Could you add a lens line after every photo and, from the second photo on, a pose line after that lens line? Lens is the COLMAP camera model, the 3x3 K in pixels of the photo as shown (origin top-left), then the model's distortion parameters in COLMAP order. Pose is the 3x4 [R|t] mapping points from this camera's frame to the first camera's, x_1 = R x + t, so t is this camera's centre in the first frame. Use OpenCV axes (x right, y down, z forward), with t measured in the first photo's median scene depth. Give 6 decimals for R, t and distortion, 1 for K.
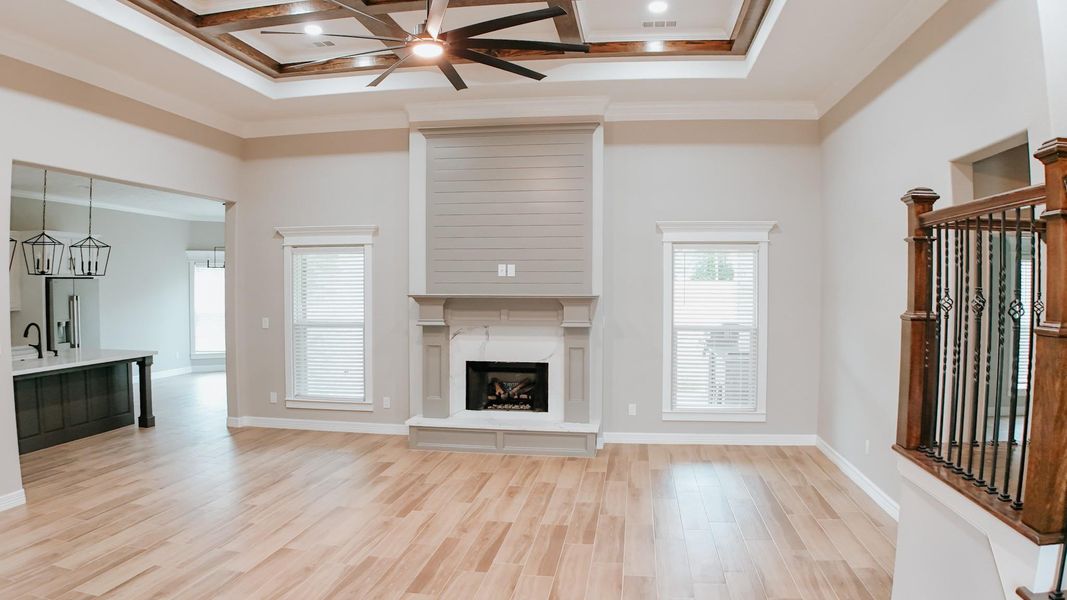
lens RADIAL K [[707.3, 0, 502.3], [0, 707.3, 306.0], [0, 0, 1]] dist [-0.160314, 0.000584]
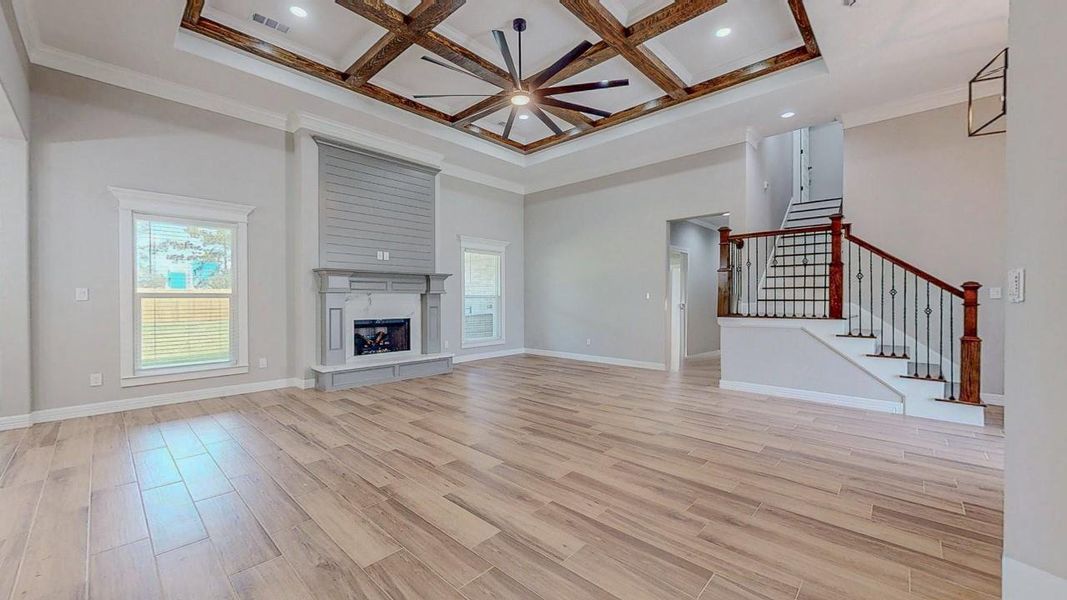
lens RADIAL K [[396.1, 0, 538.5], [0, 396.1, 302.0], [0, 0, 1]] dist [-0.000769, 0.000007]
pose [[0.549438, -0.009668, 0.835478, -0.513315], [0.028706, 0.999561, -0.007311, 0.061336], [-0.835041, 0.028001, 0.549475, 0.294284]]
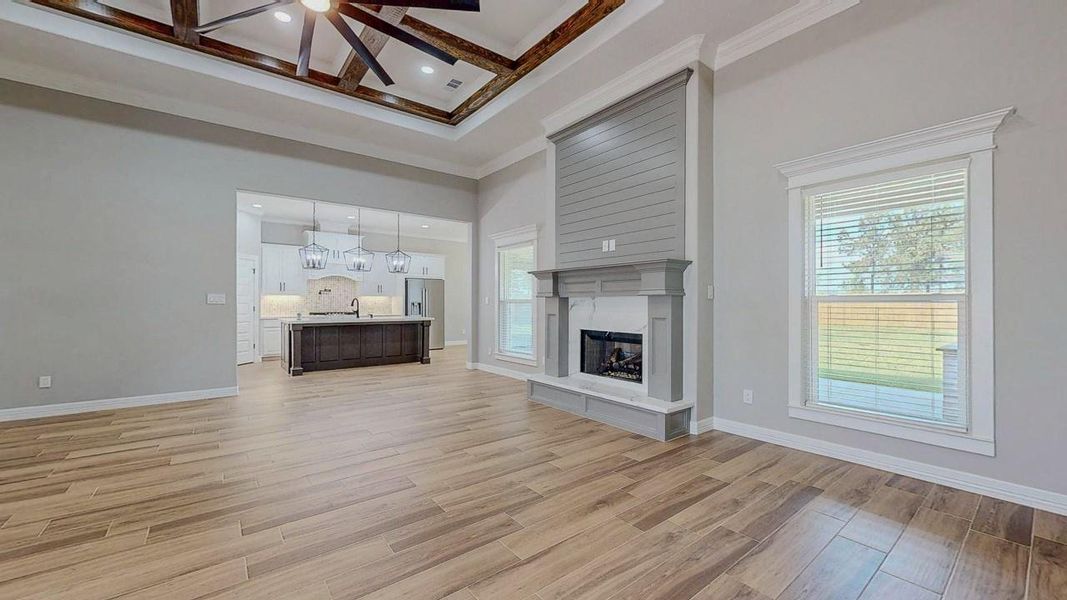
lens RADIAL K [[395.5, 0, 512.7], [0, 395.5, 300.1], [0, 0, 1]] dist [0.007067, 0.000065]
pose [[0.736335, -0.005843, -0.676592, 0.312722], [-0.021950, 0.999230, -0.032517, 0.056407], [0.676261, 0.038794, 0.735640, 0.474305]]
